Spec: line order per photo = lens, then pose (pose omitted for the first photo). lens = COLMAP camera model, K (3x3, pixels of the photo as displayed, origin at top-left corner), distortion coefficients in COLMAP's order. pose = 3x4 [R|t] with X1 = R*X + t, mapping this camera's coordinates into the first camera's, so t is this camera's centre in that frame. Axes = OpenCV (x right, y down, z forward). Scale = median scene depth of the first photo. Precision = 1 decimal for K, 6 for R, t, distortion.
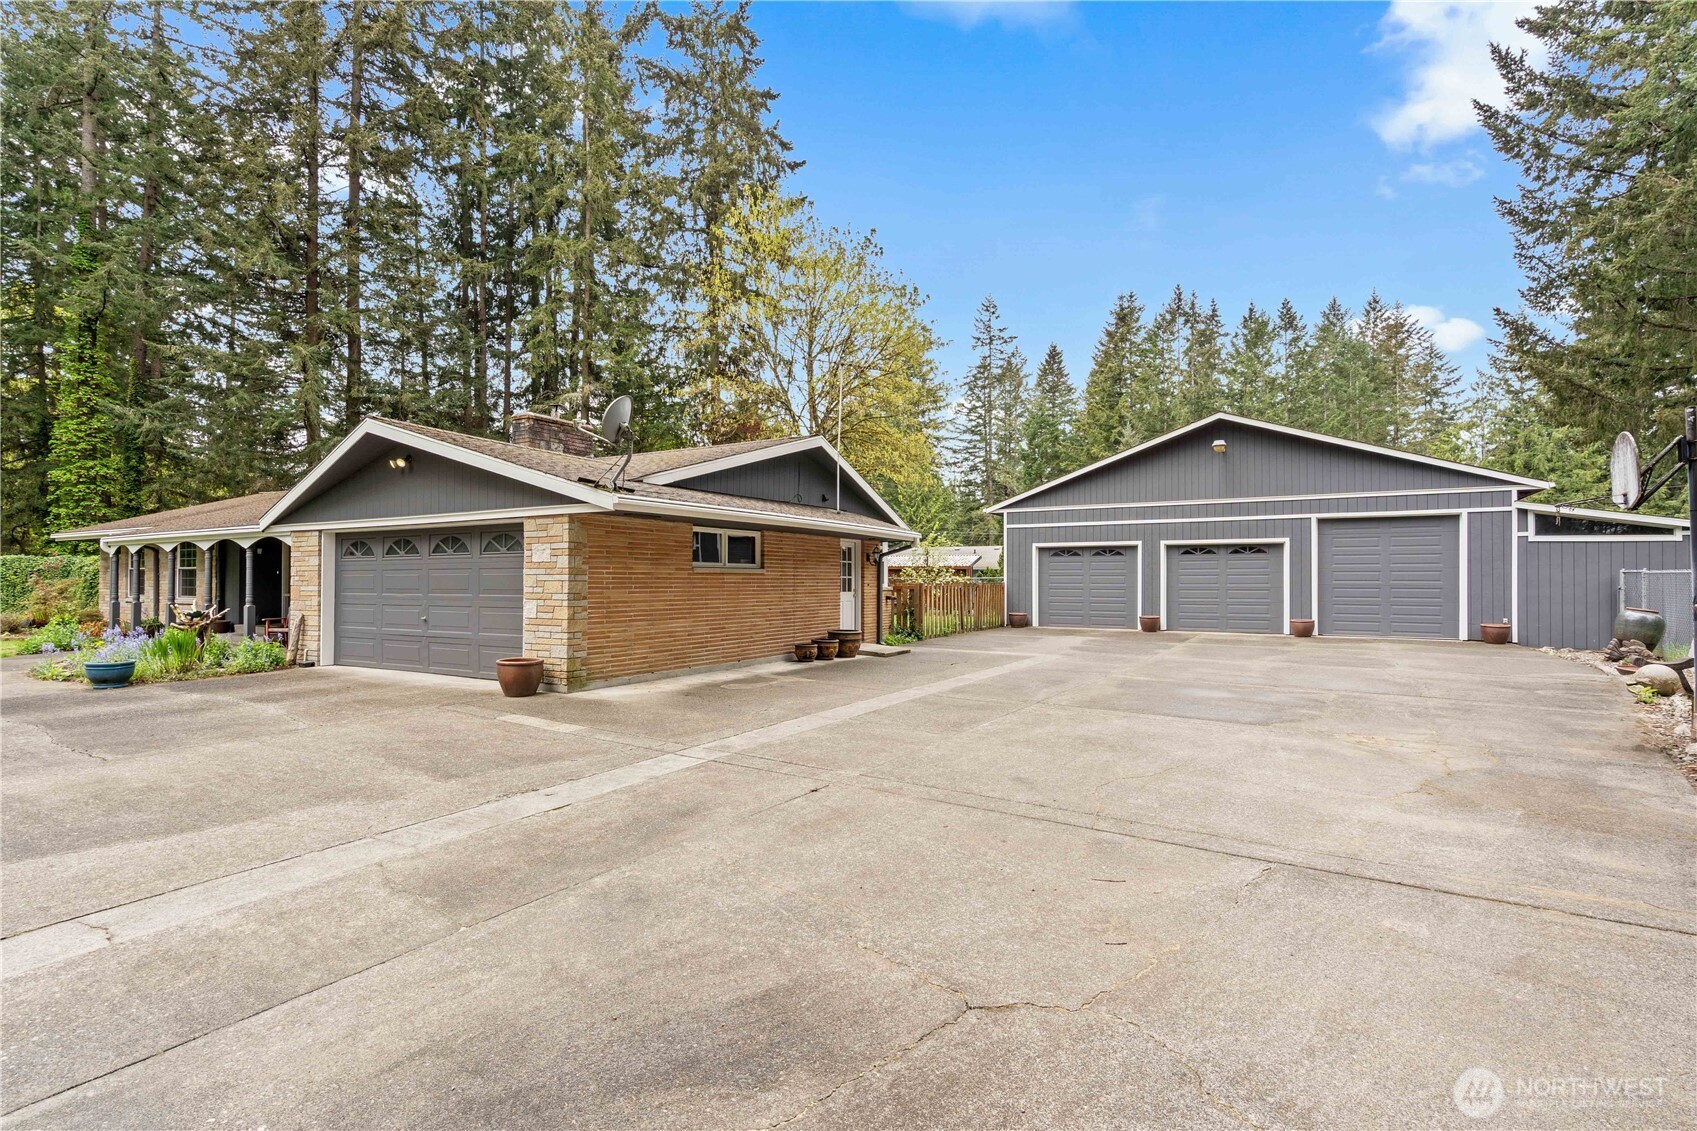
lens RADIAL K [[805.7, 0, 848.5], [0, 805.7, 565.5], [0, 0, 1]] dist [-0.001246, -0.000462]
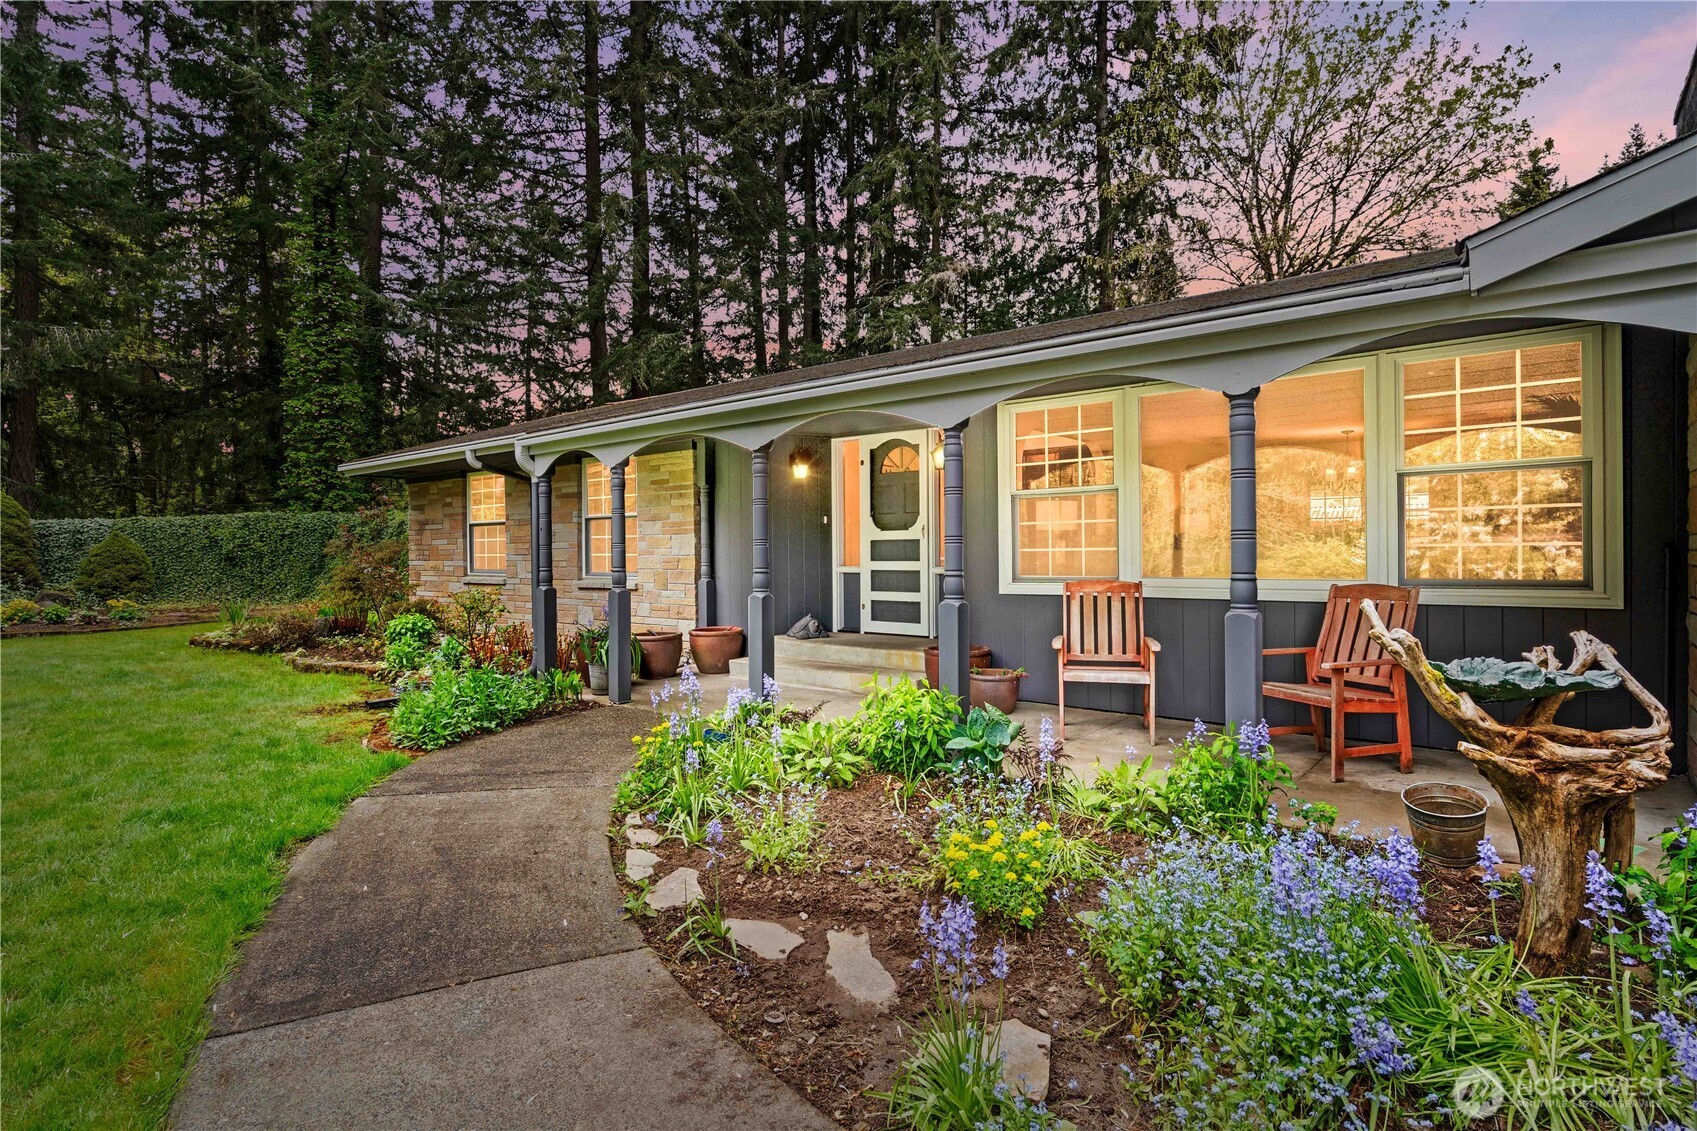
lens RADIAL K [[852.2, 0, 848.5], [0, 852.2, 565.5], [0, 0, 1]] dist [-0.002913, -0.000446]
pose [[0.987955, -0.006151, -0.154618, -0.631898], [0.011488, 0.999368, 0.033647, 0.018219], [0.154313, -0.035018, 0.987401, 0.533589]]
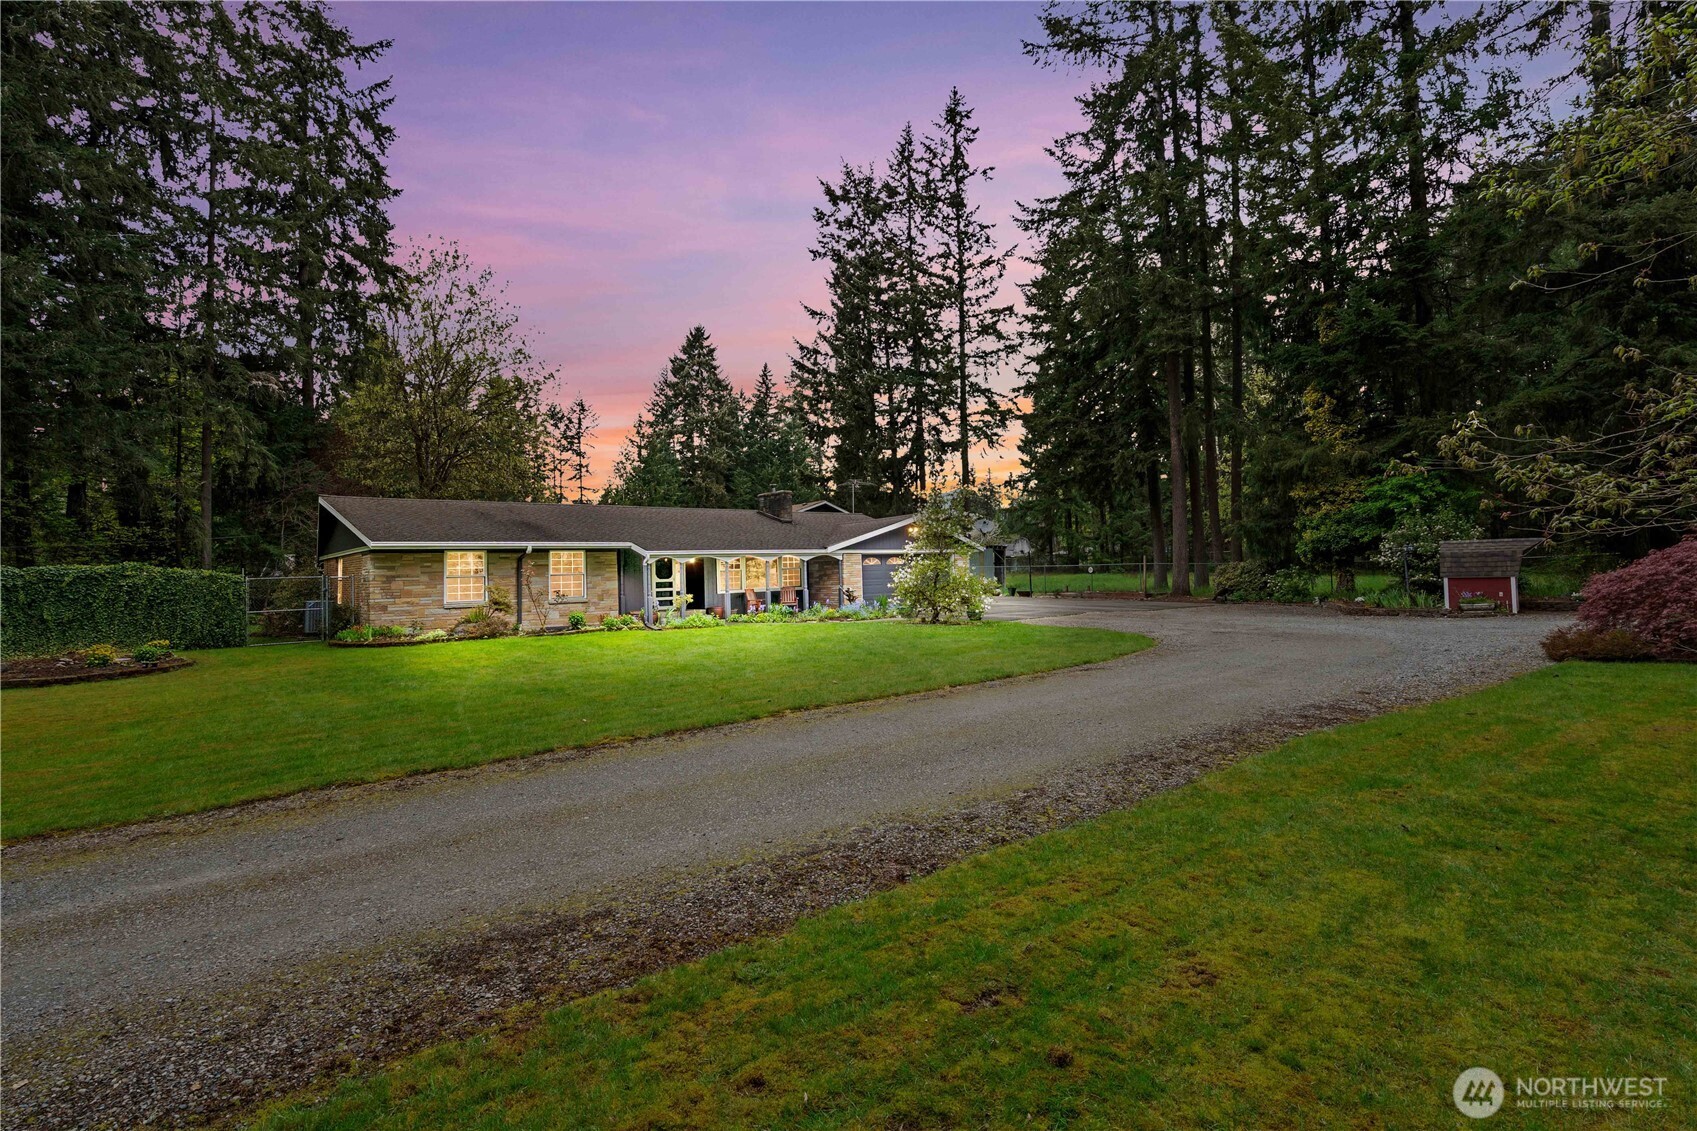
lens RADIAL K [[793.8, 0, 848.5], [0, 793.8, 565.5], [0, 0, 1]] dist [-0.001995, -0.000217]
pose [[0.331038, -0.004561, 0.943606, -1.929100], [0.009250, 0.999956, 0.001588, -0.008835], [-0.943572, 0.008202, 0.331066, 0.188731]]
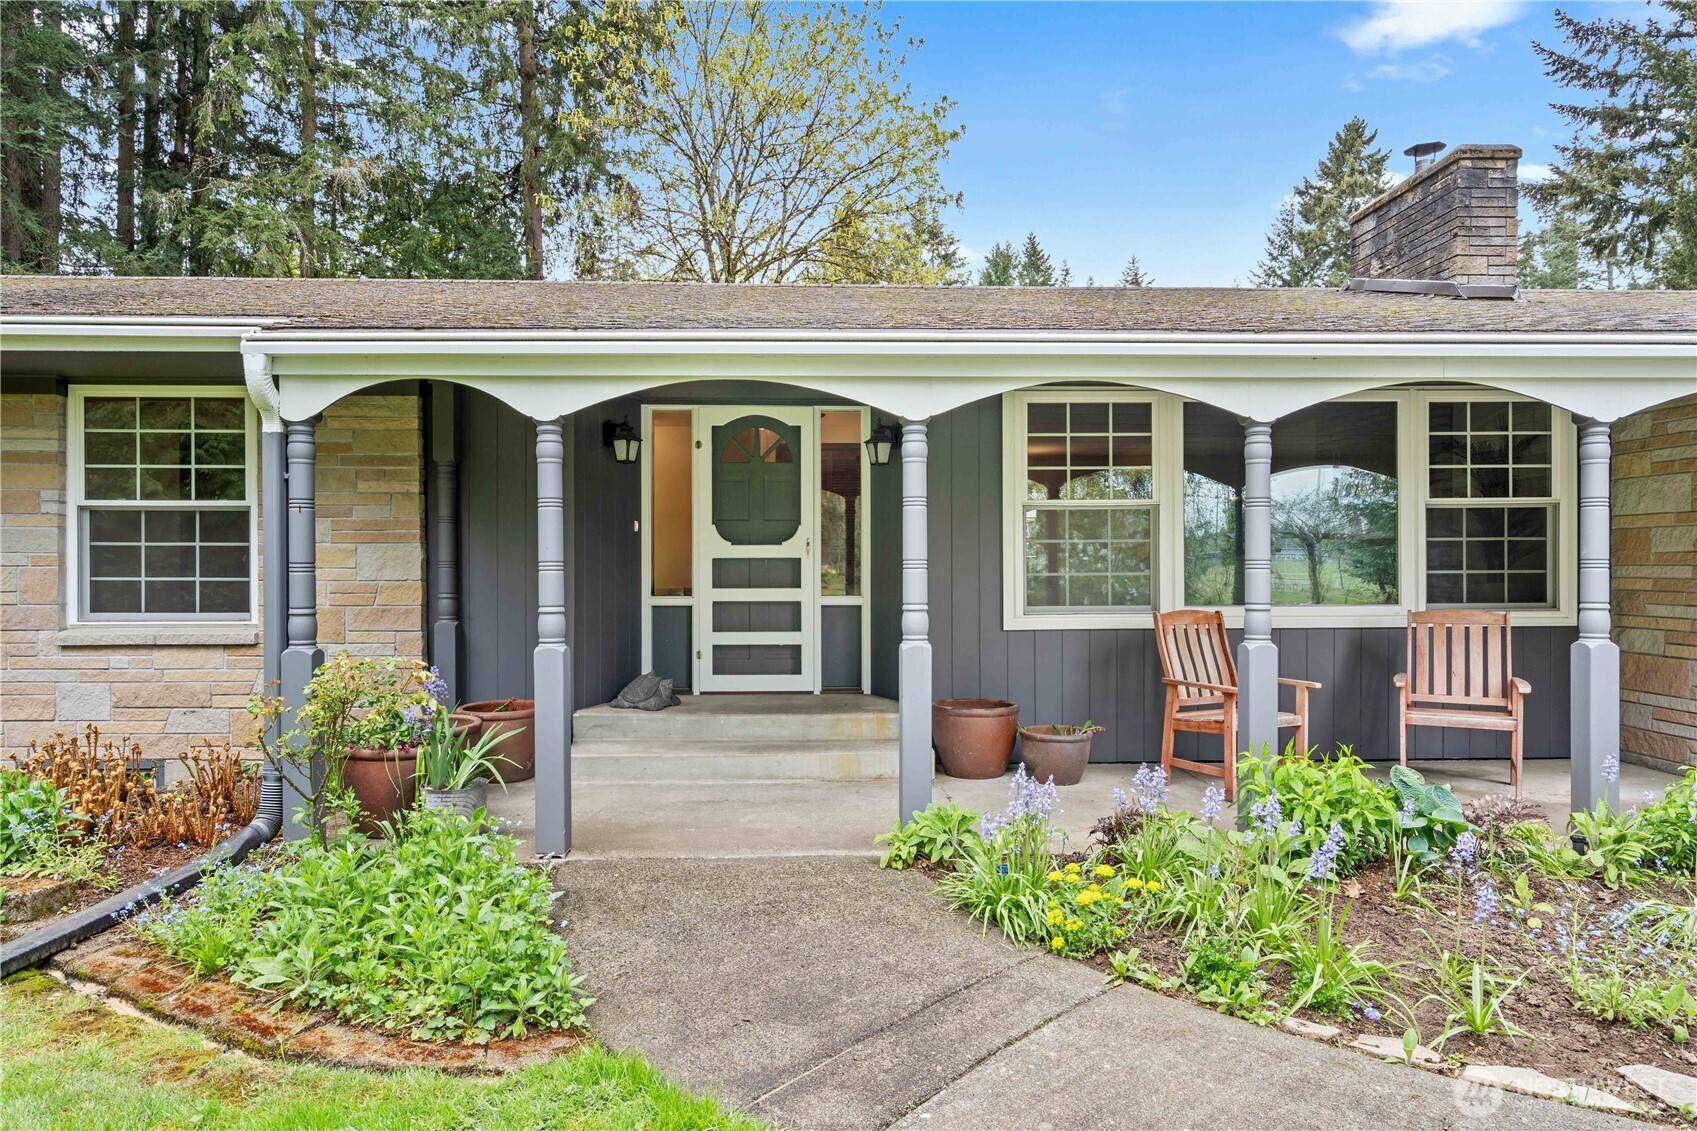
lens RADIAL K [[1035.4, 0, 848.5], [0, 1035.4, 565.5], [0, 0, 1]] dist [0.008775, 0.001159]
pose [[0.839662, -0.003073, 0.543100, -0.858921], [-0.007675, 0.999817, 0.017522, 0.015821], [-0.543055, -0.018881, 0.839485, 0.639785]]
